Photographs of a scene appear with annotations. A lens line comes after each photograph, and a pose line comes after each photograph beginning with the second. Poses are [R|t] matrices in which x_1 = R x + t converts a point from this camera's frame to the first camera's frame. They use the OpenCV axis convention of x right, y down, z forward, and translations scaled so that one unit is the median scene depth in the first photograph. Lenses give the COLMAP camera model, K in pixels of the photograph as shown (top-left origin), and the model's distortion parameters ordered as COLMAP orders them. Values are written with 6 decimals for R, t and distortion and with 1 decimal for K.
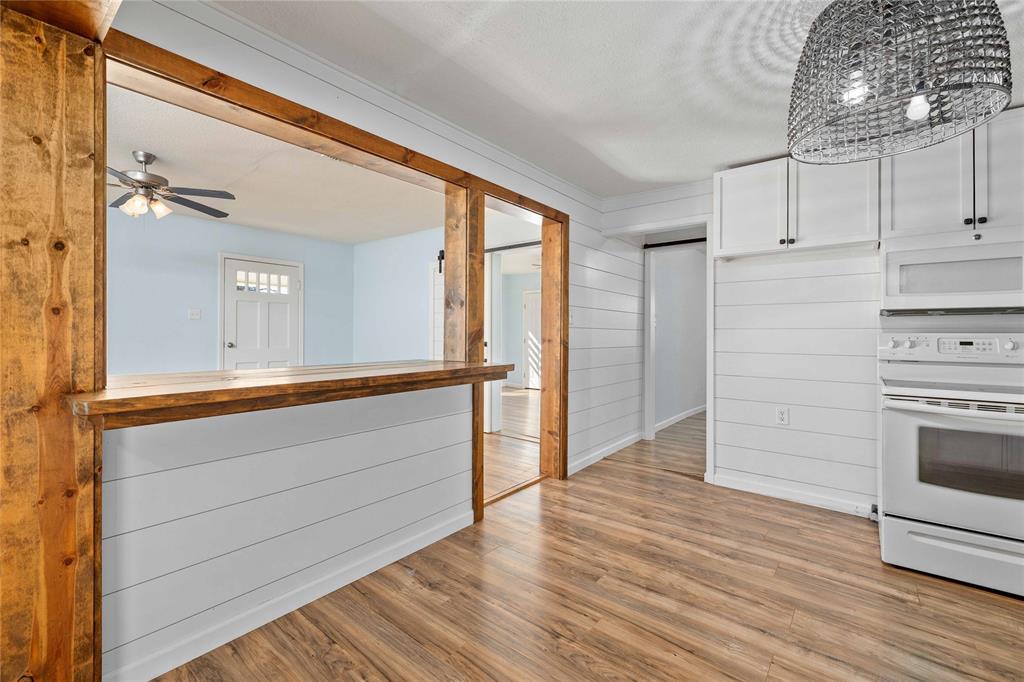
lens RADIAL K [[433.3, 0, 512.8], [0, 433.3, 333.6], [0, 0, 1]] dist [-0.005128, -0.000691]
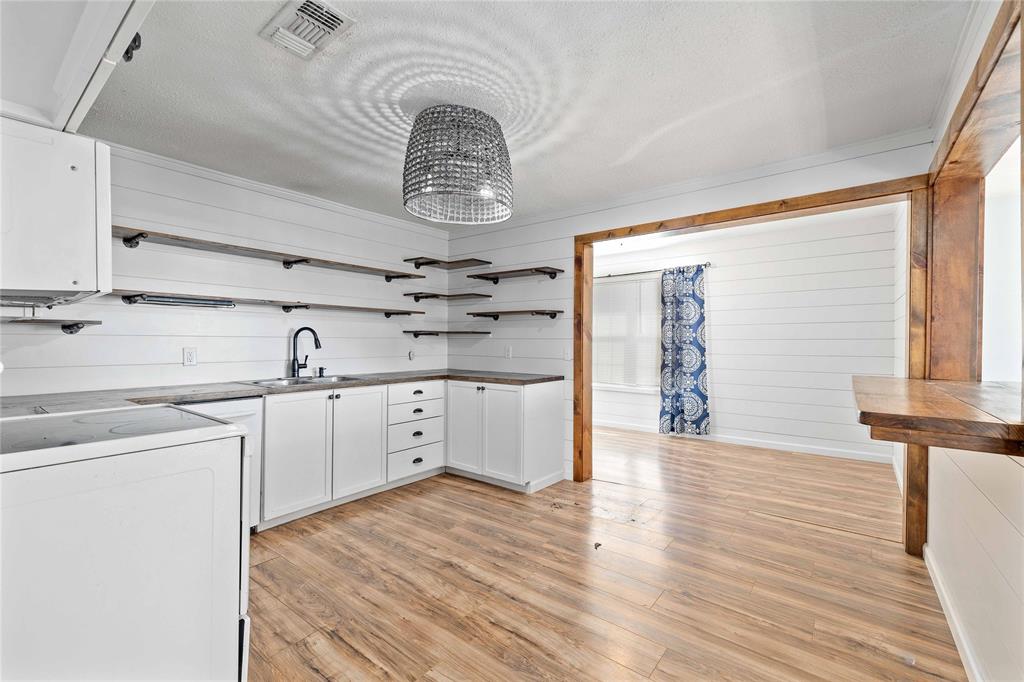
lens RADIAL K [[433.3, 0, 511.2], [0, 433.3, 338.9], [0, 0, 1]] dist [-0.005128, -0.000691]
pose [[-0.999905, -0.006181, -0.012358, 0.545518], [-0.006225, 0.999975, 0.003492, -0.018931], [0.012336, 0.003569, -0.999918, 1.969981]]
